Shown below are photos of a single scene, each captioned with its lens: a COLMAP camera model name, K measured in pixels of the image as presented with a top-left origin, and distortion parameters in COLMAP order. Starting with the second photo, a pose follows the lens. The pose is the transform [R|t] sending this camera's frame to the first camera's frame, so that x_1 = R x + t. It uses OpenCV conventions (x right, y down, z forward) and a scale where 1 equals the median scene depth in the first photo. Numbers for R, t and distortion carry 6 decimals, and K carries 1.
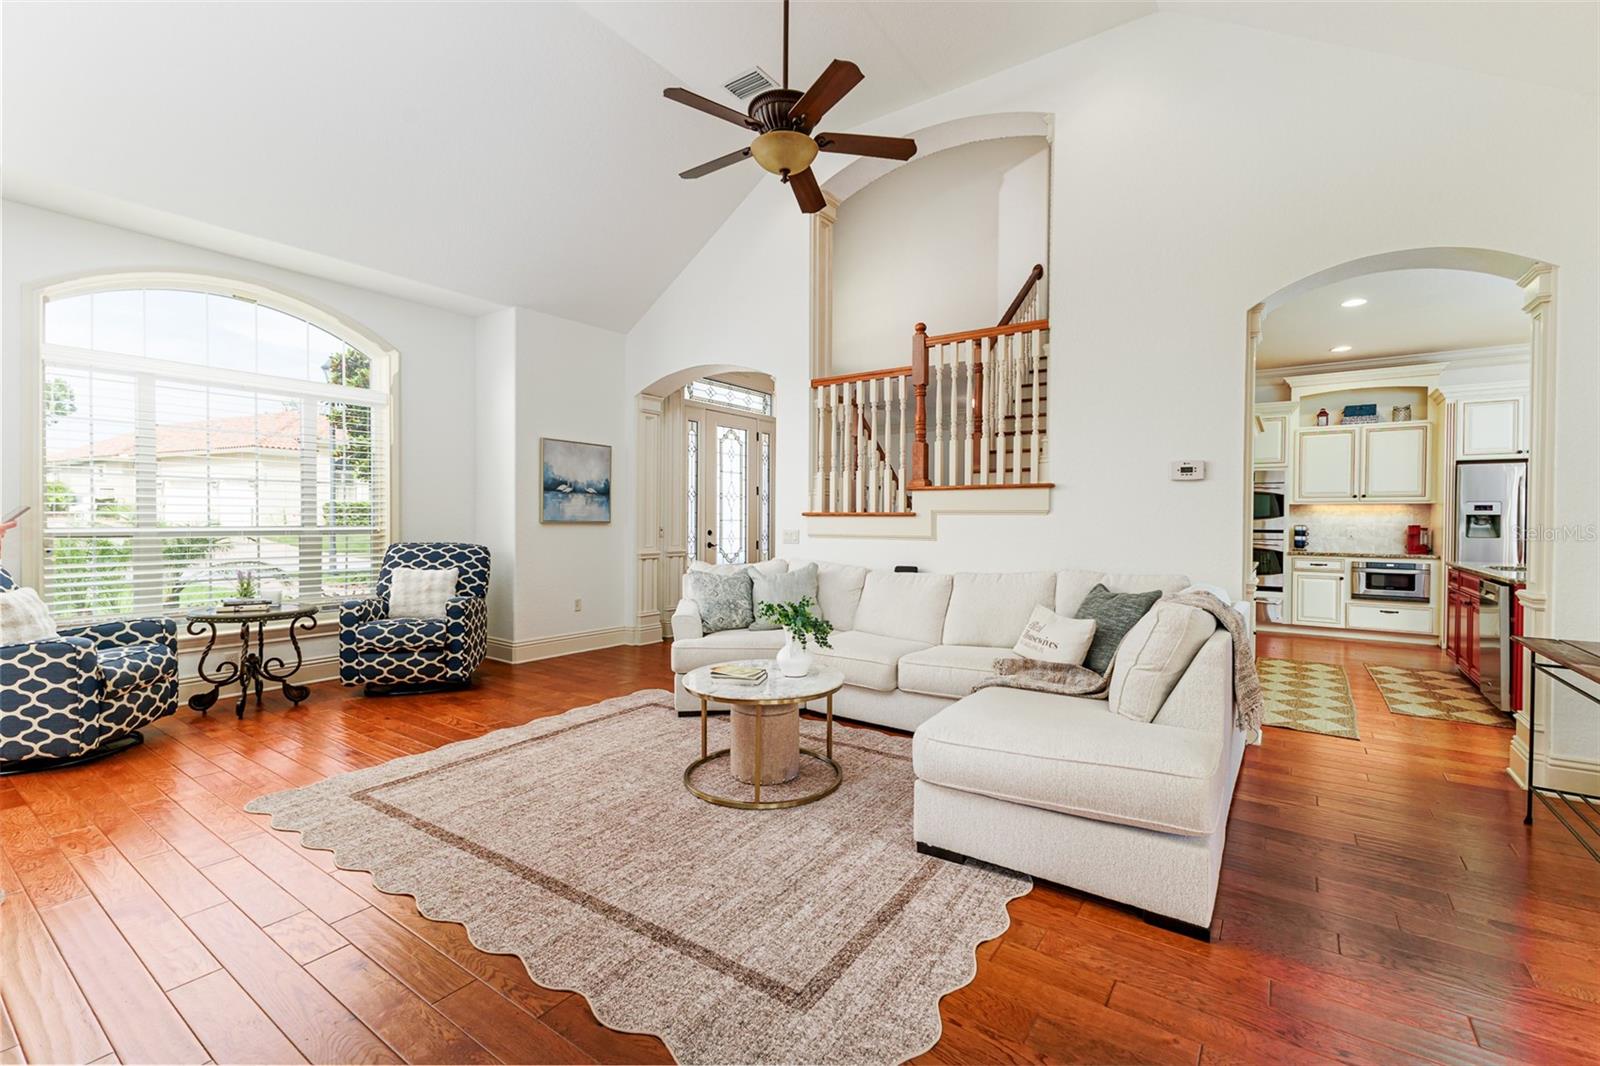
lens RADIAL K [[716.0, 0, 804.7], [0, 716.0, 504.2], [0, 0, 1]] dist [0.020222, -0.016063]
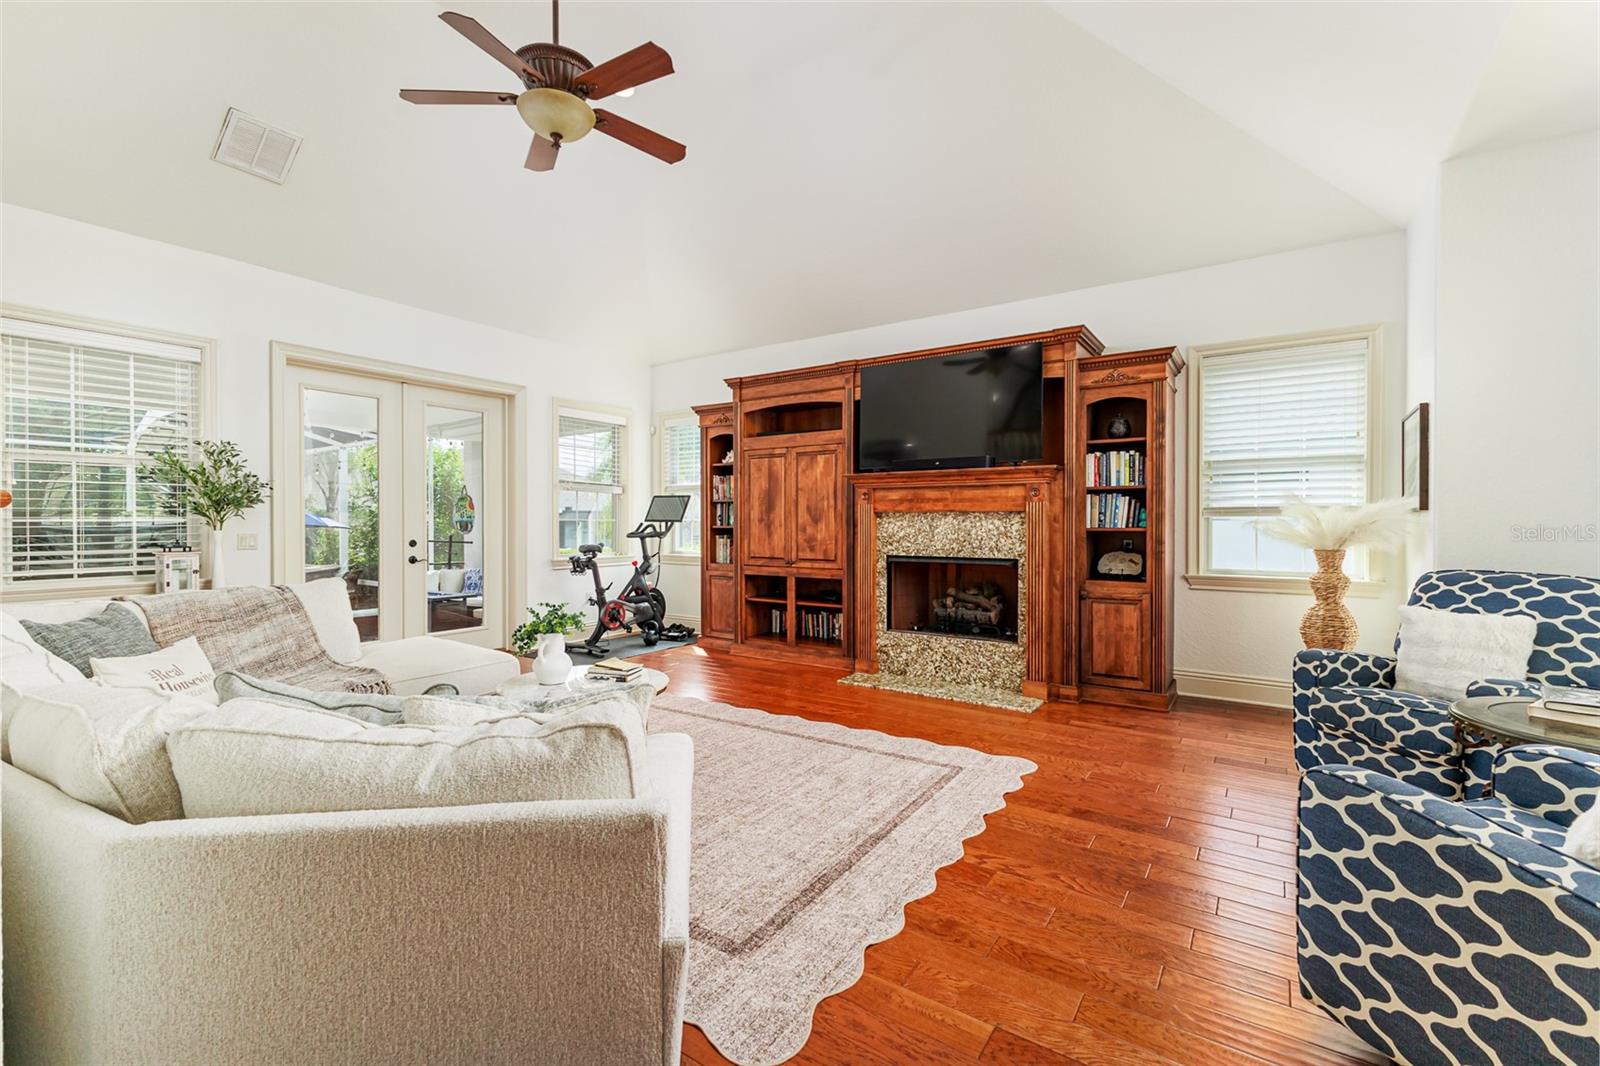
lens RADIAL K [[696.6, 0, 800.0], [0, 696.6, 533.0], [0, 0, 1]] dist [0.020077, -0.008209]
pose [[-0.999803, -0.002503, -0.019674, -0.303426], [-0.002479, 0.999996, -0.001268, 0.030893], [0.019677, -0.001219, -0.999806, 1.805868]]
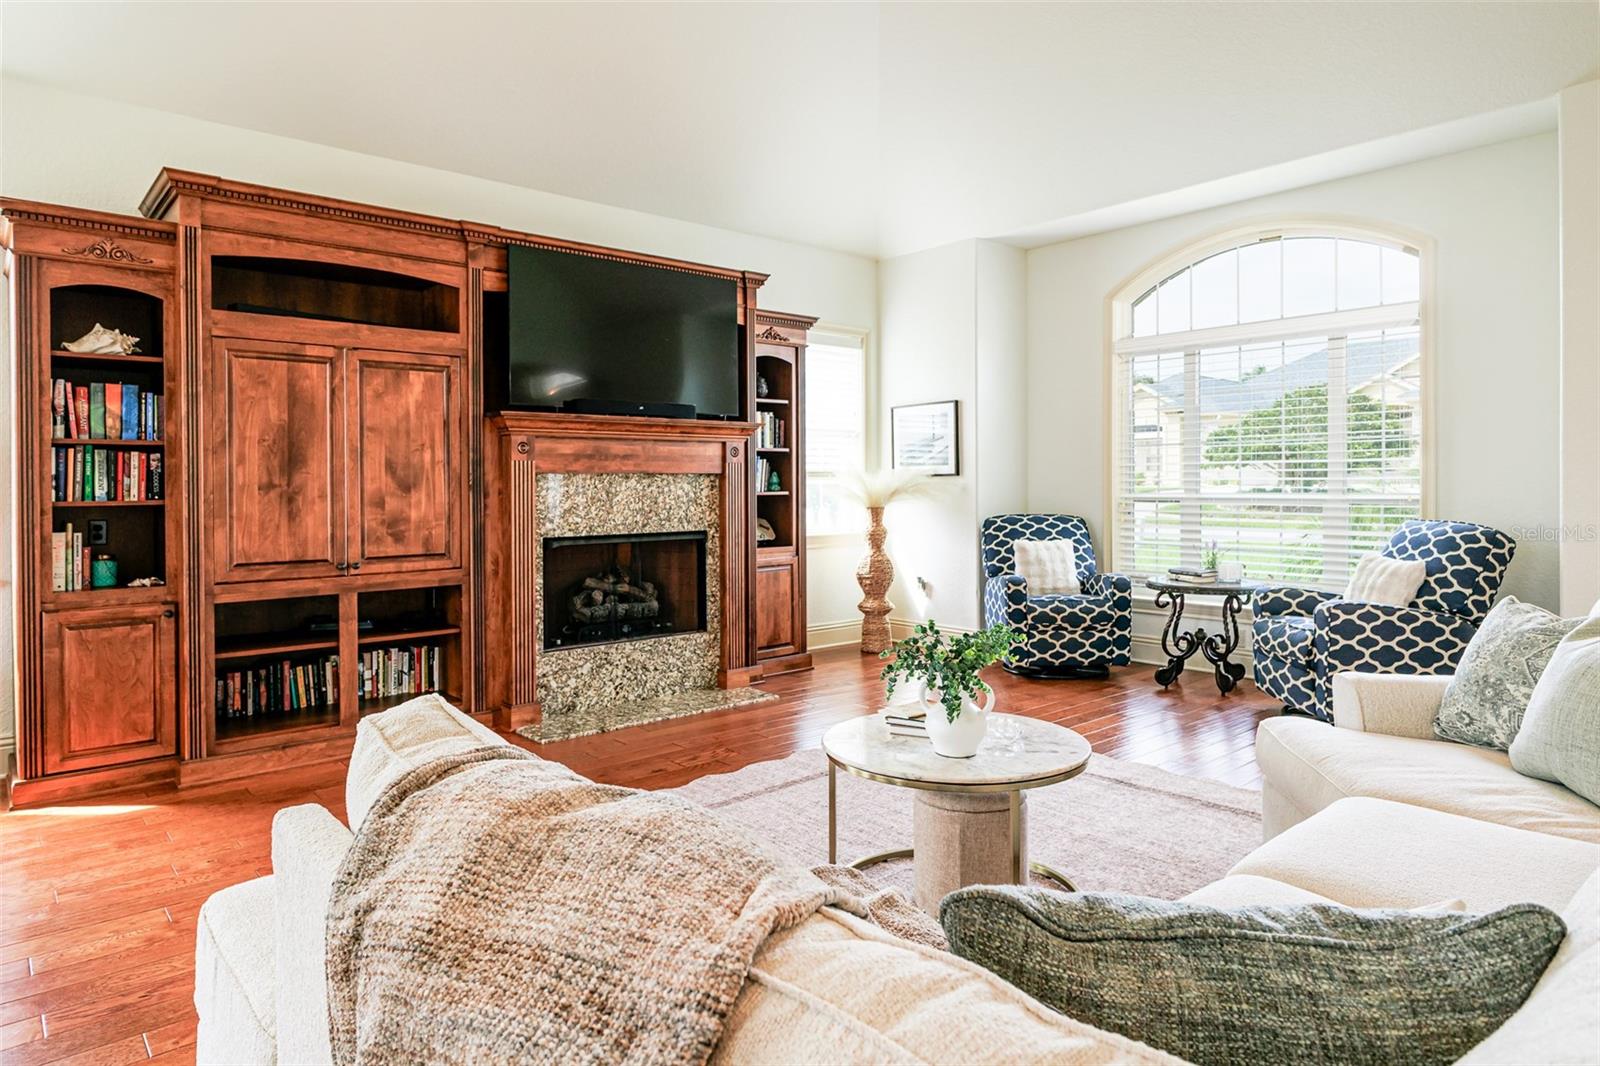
lens RADIAL K [[954.0, 0, 801.9], [0, 954.0, 494.6], [0, 0, 1]] dist [0.004720, 0.001298]
pose [[-0.236011, 0.009784, -0.971701, 0.715028], [0.024506, 0.999691, 0.004113, 0.018004], [0.971441, -0.022842, -0.236178, 0.984104]]
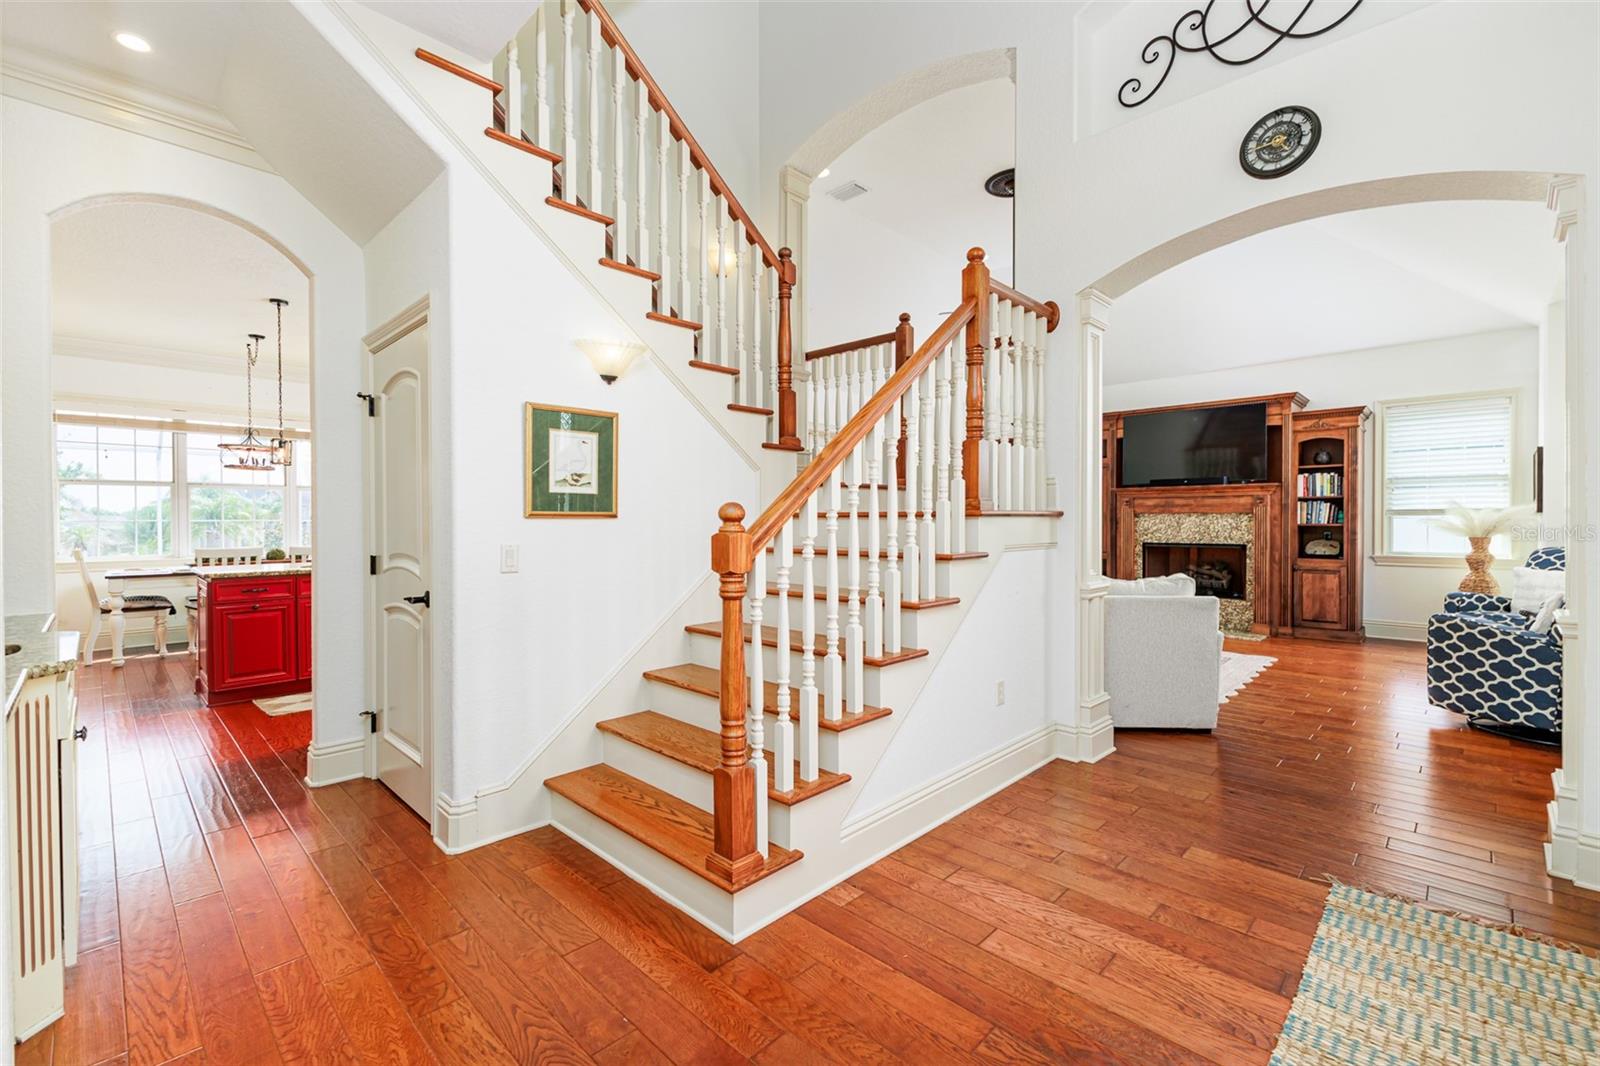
lens RADIAL K [[687.7, 0, 800.0], [0, 687.7, 533.0], [0, 0, 1]] dist [0.032923, -0.013292]
pose [[-0.987932, -0.002860, 0.154862, 0.226545], [-0.002737, 0.999996, 0.001012, 0.046460], [-0.154865, 0.000576, -0.987936, 2.684504]]
